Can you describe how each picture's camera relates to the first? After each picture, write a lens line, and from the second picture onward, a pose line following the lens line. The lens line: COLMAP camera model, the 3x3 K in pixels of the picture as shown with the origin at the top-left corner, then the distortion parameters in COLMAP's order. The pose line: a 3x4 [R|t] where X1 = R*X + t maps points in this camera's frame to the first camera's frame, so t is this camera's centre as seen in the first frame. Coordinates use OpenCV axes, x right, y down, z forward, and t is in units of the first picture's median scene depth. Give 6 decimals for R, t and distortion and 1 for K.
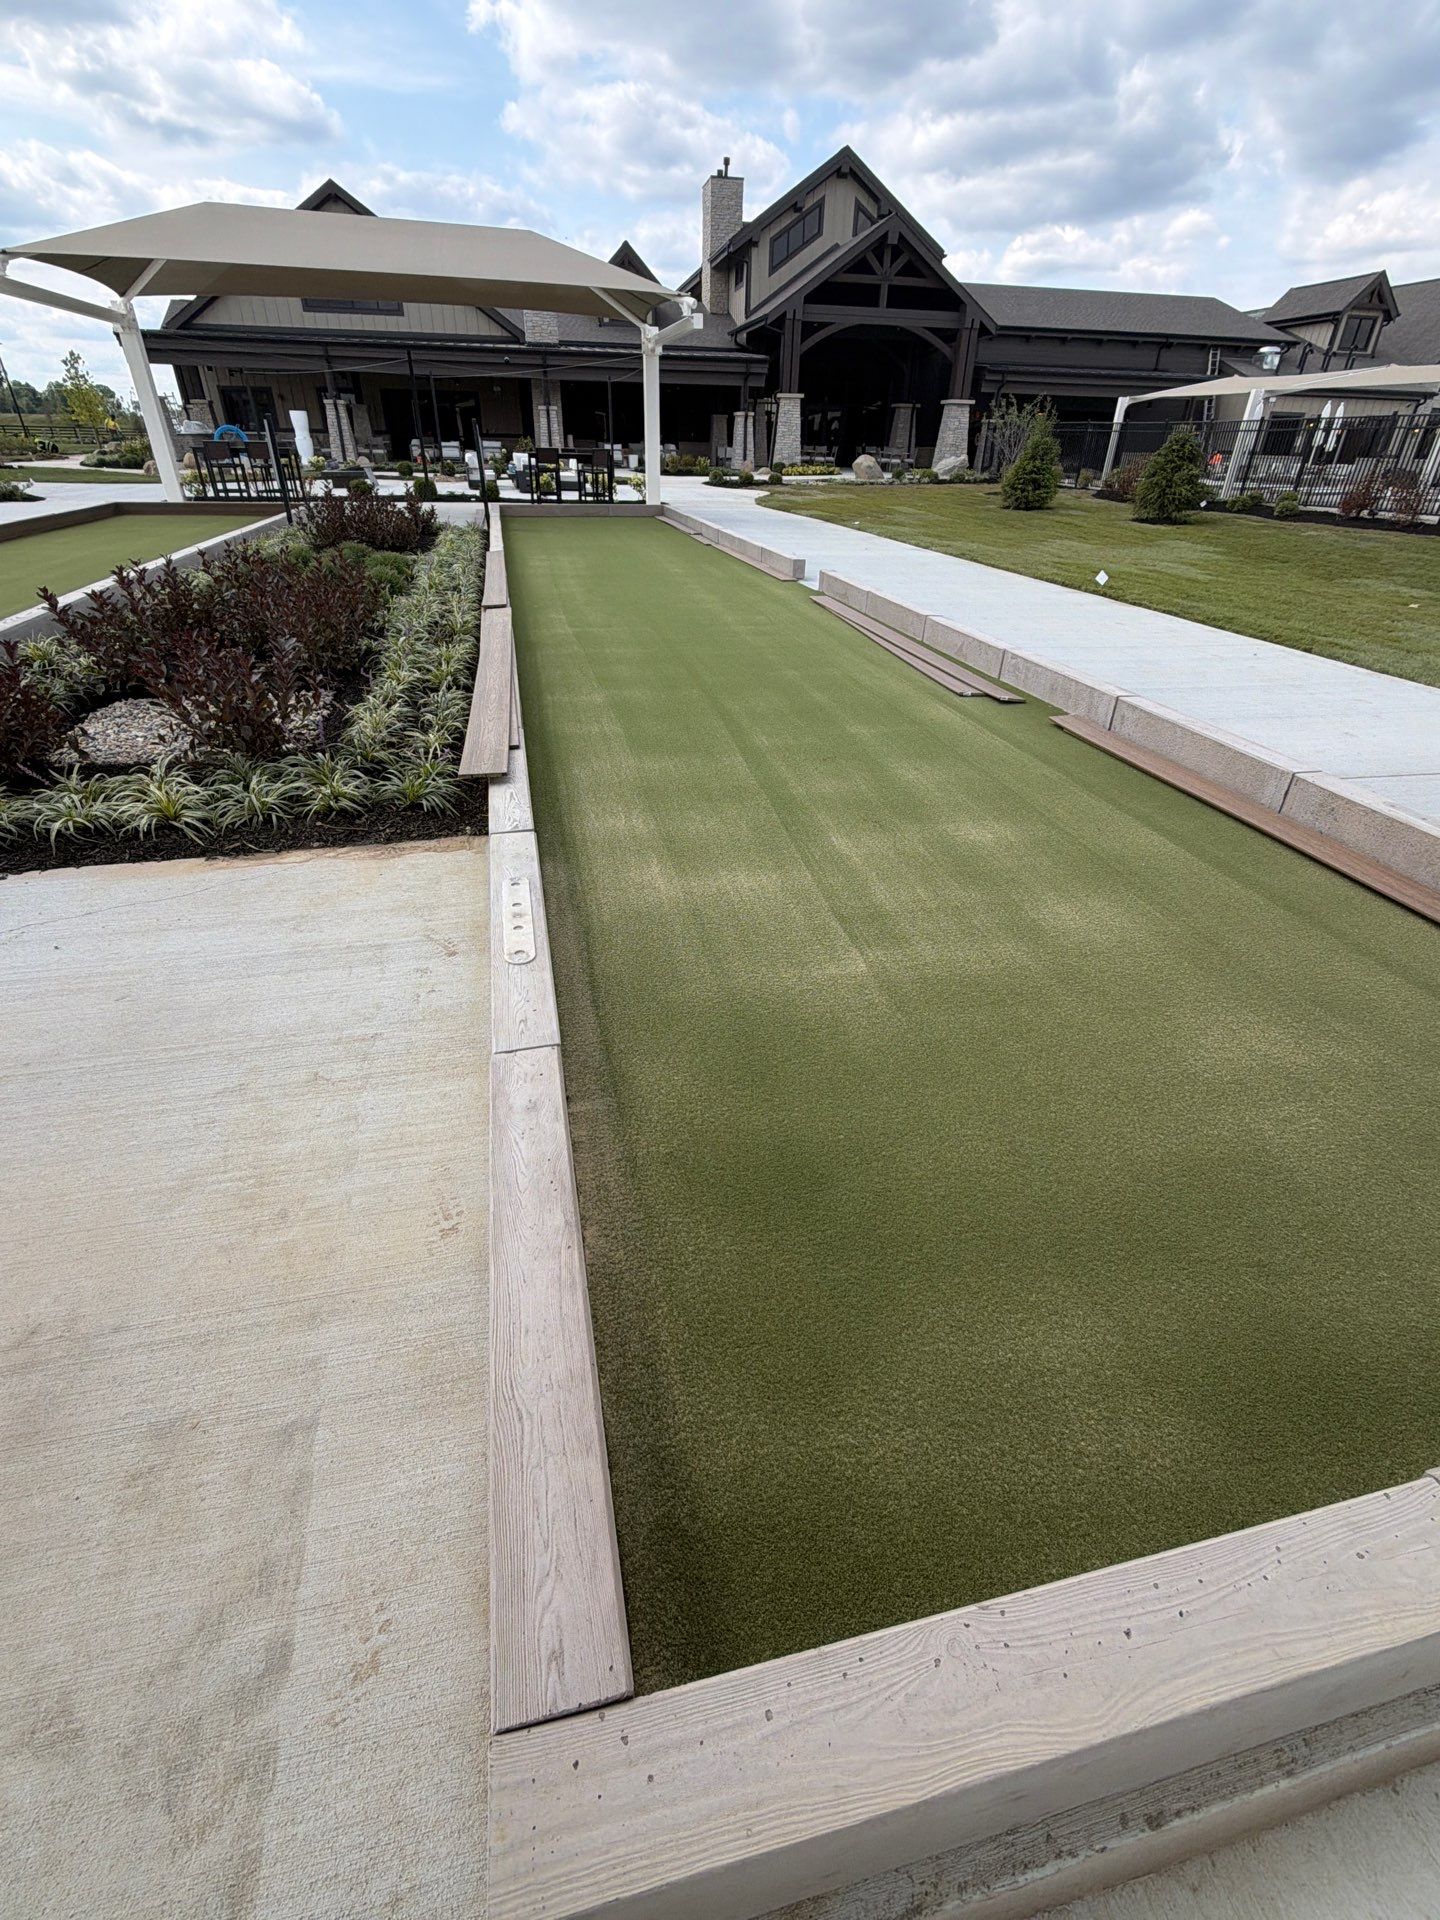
lens RADIAL K [[857.1, 0, 725.3], [0, 857.1, 963.7], [0, 0, 1]] dist [0.000009, -0.000197]
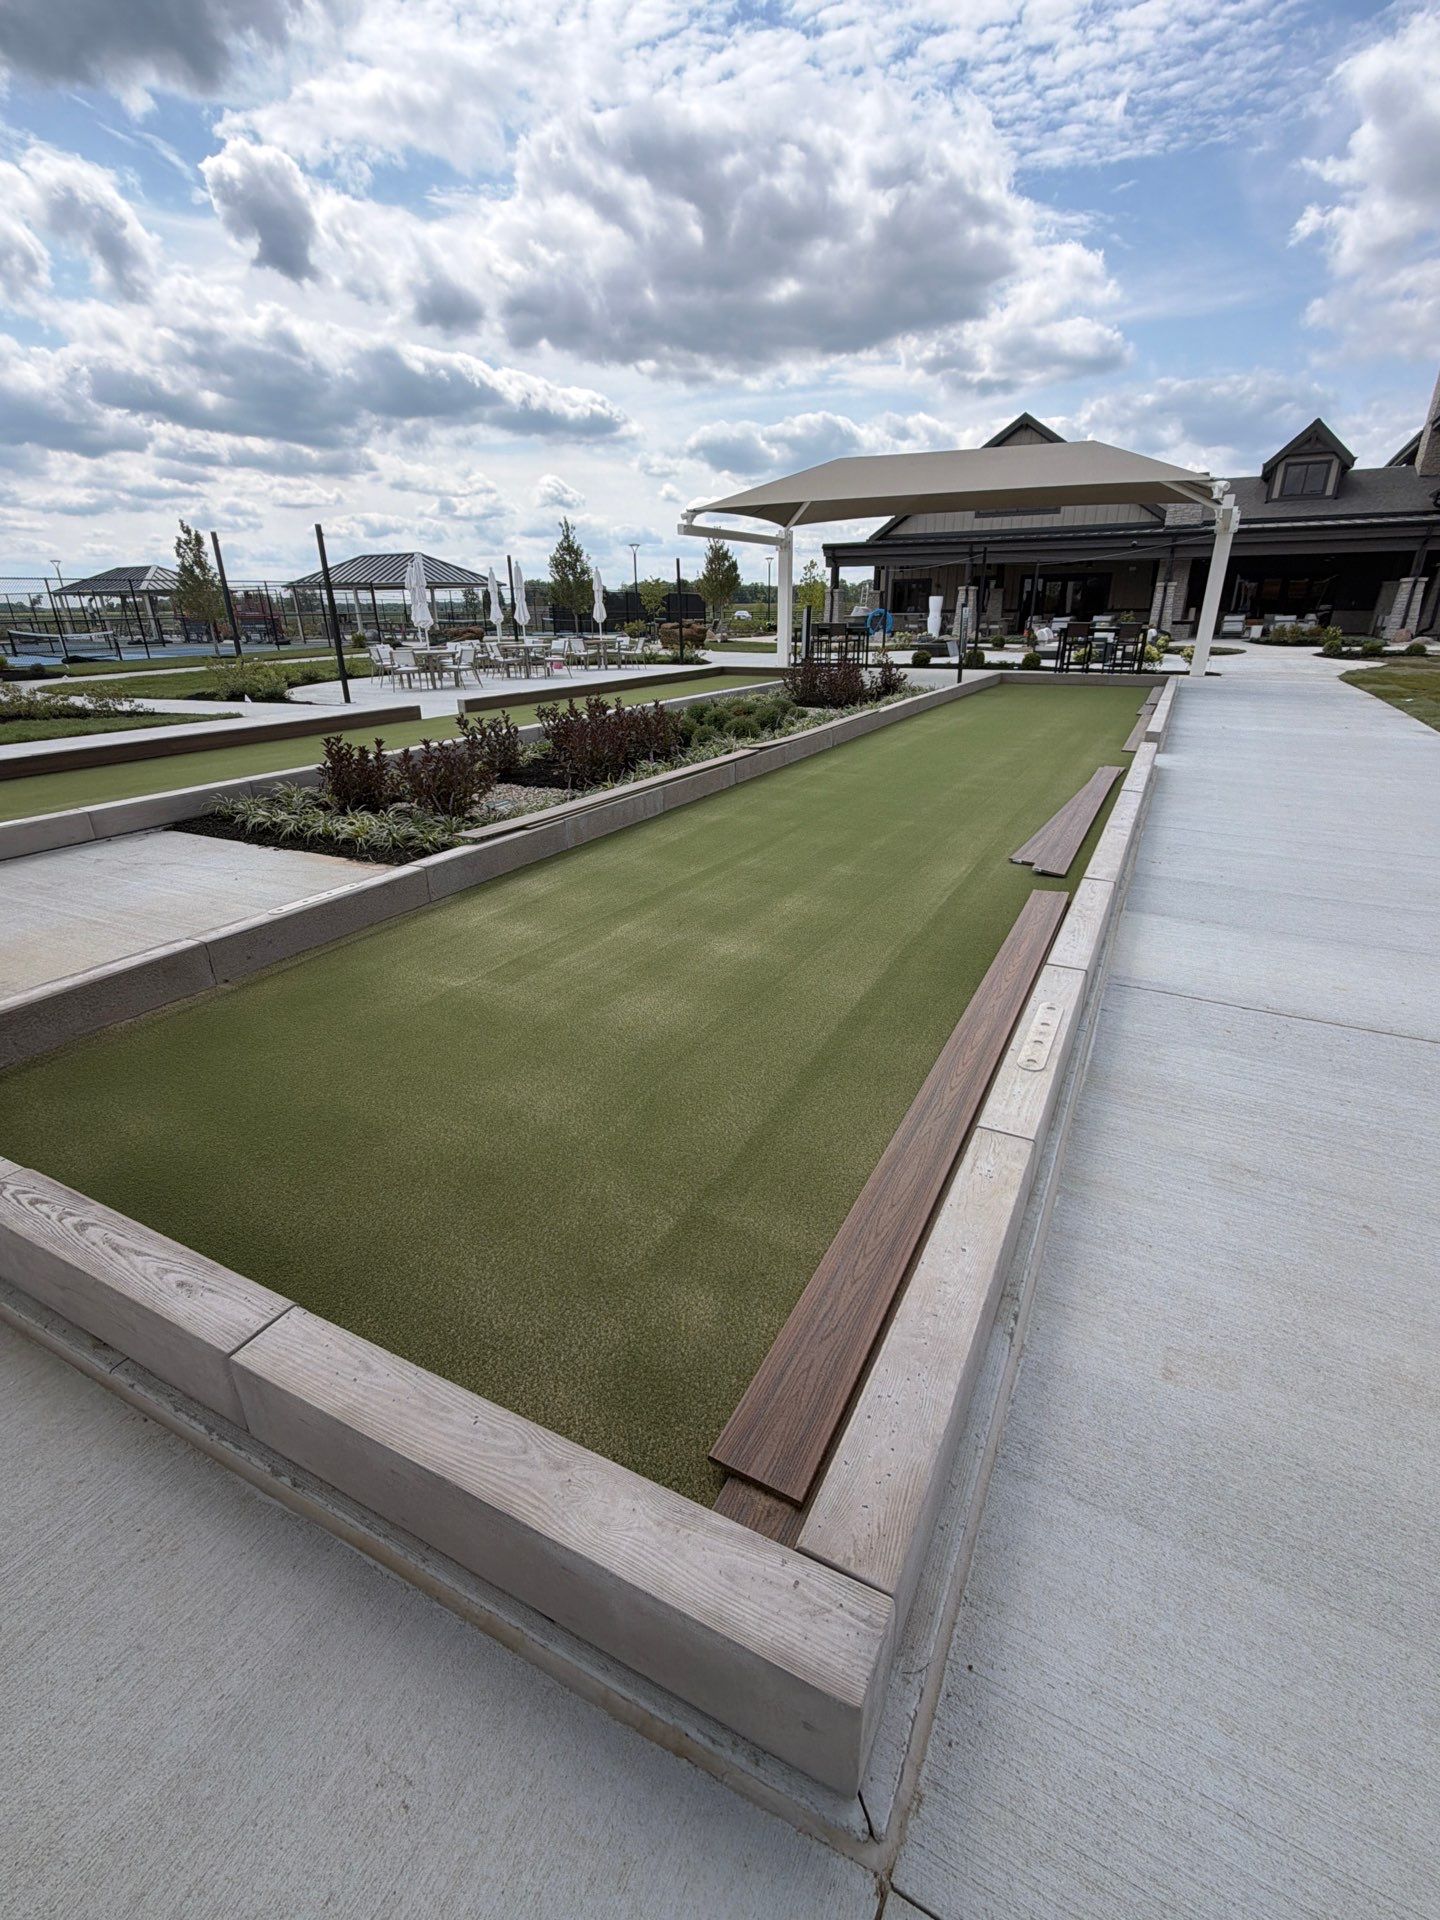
lens RADIAL K [[857.1, 0, 722.0], [0, 857.1, 958.6], [0, 0, 1]] dist [0.000009, -0.000197]
pose [[0.759614, 0.221150, -0.611621, 0.108183], [-0.319360, 0.946062, -0.054558, -0.007821], [0.566566, 0.236770, 0.789268, 0.009597]]
